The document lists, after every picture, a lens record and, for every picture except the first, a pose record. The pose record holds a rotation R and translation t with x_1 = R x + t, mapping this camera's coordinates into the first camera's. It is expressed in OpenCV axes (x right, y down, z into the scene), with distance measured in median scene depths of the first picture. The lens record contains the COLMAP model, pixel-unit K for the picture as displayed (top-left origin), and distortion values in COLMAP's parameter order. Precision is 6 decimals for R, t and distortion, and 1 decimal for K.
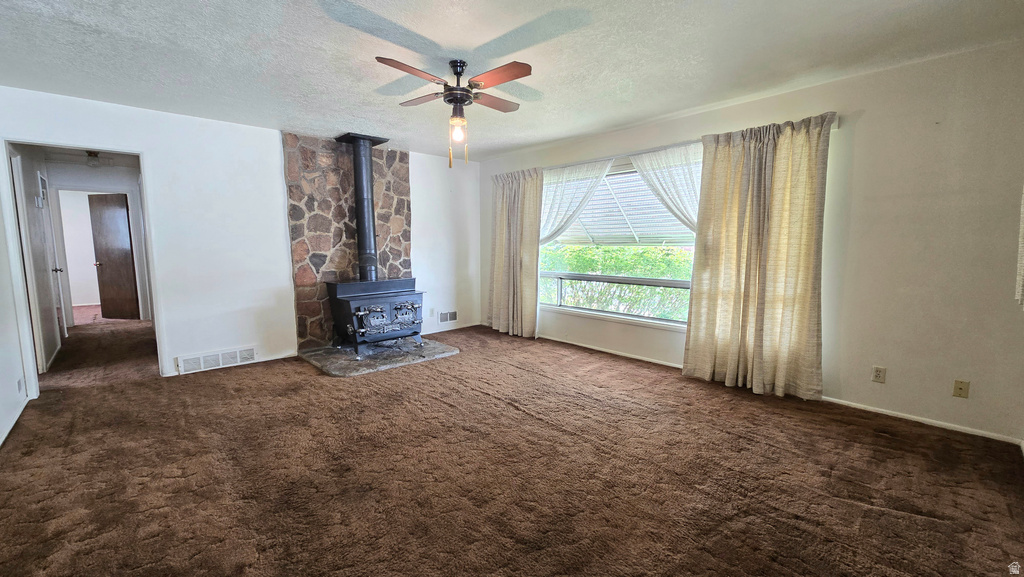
lens RADIAL K [[417.3, 0, 512.0], [0, 417.3, 288.5], [0, 0, 1]] dist [-0.002815, -0.000049]
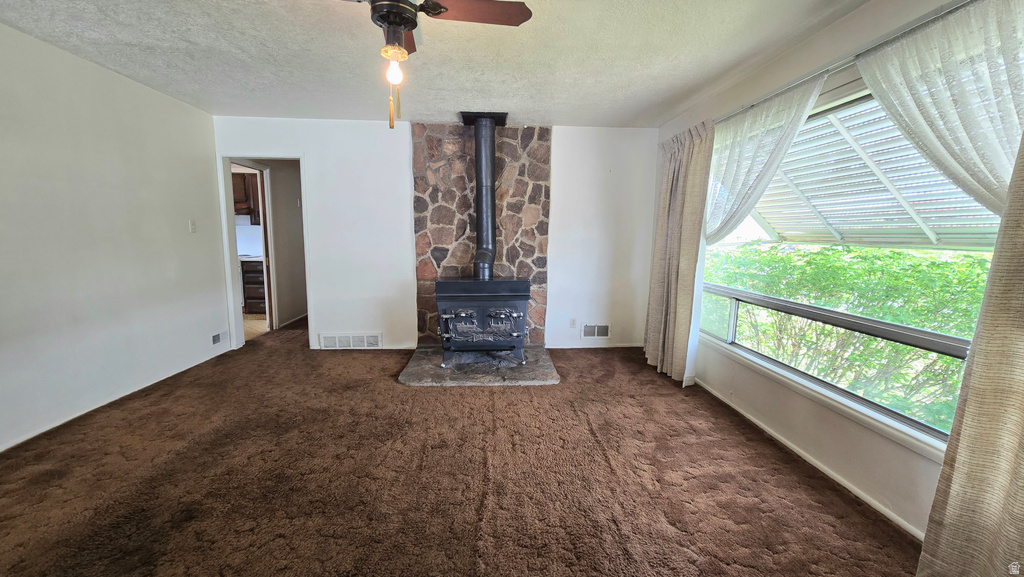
lens RADIAL K [[417.3, 0, 512.0], [0, 417.3, 288.5], [0, 0, 1]] dist [-0.002815, -0.000049]
pose [[0.781442, 0.089967, -0.617458, 0.260302], [-0.079640, 0.995838, 0.044308, -0.044478], [0.618875, 0.014551, 0.785355, 0.351513]]
